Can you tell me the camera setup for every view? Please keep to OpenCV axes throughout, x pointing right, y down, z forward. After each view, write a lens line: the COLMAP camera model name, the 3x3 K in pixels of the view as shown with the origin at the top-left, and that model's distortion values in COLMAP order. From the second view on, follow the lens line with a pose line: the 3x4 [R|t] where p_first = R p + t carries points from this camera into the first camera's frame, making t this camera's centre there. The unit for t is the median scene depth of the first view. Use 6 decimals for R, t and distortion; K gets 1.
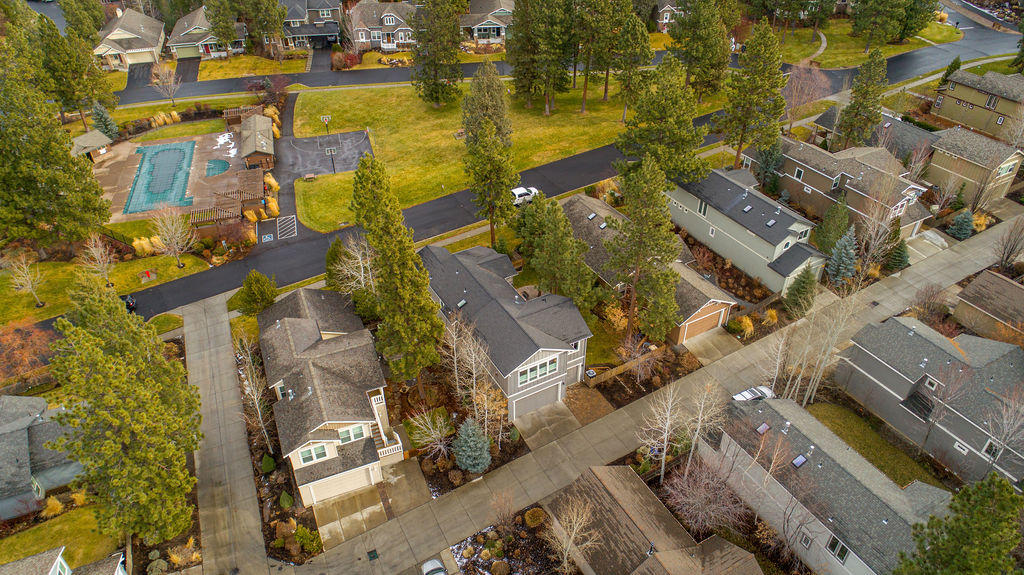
lens RADIAL K [[696.2, 0, 515.9], [0, 696.2, 289.5], [0, 0, 1]] dist [-0.004473, 0.001613]
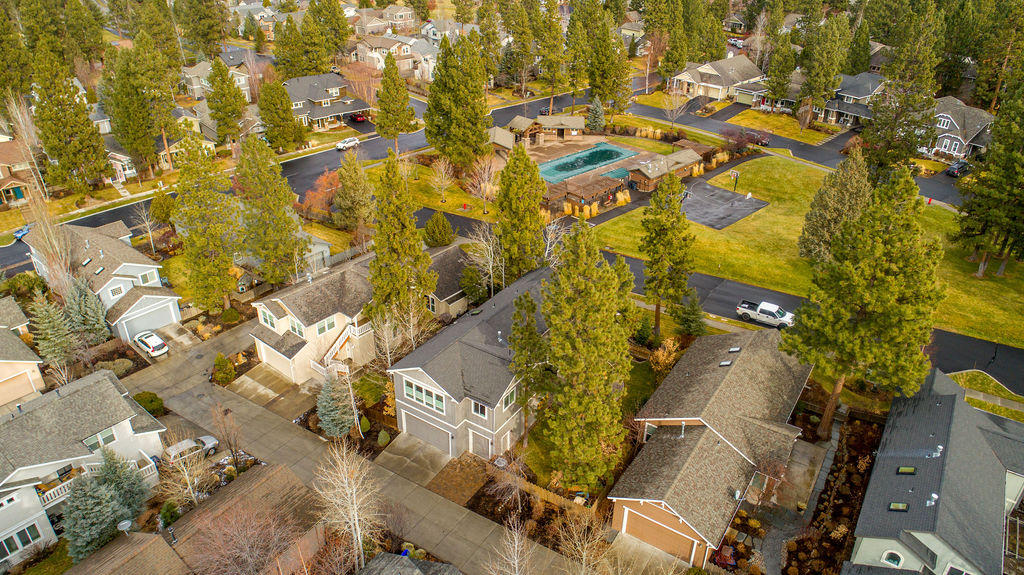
lens RADIAL K [[696.2, 0, 509.7], [0, 696.2, 287.1], [0, 0, 1]] dist [-0.004473, 0.001613]
pose [[0.453298, 0.445641, -0.771962, 0.456473], [-0.541995, 0.825356, 0.158204, -0.126477], [0.707645, 0.346686, 0.615668, 0.319954]]
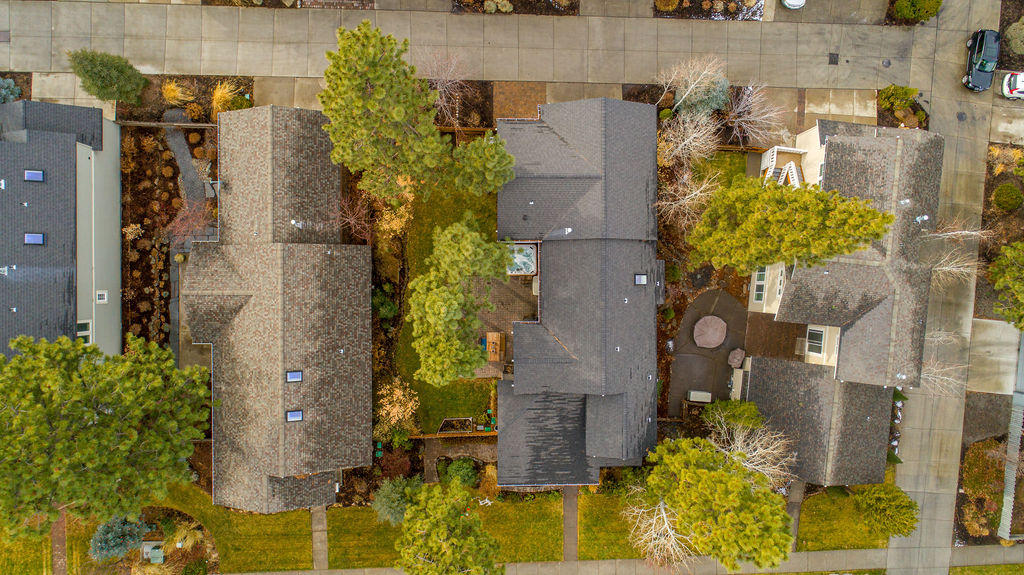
lens RADIAL K [[696.2, 0, 513.9], [0, 696.2, 290.2], [0, 0, 1]] dist [-0.004473, 0.001613]
pose [[-0.871834, -0.488760, -0.031932, 0.026274], [0.259060, -0.515468, 0.816811, -0.372930], [-0.415684, 0.703851, 0.576021, 0.495007]]
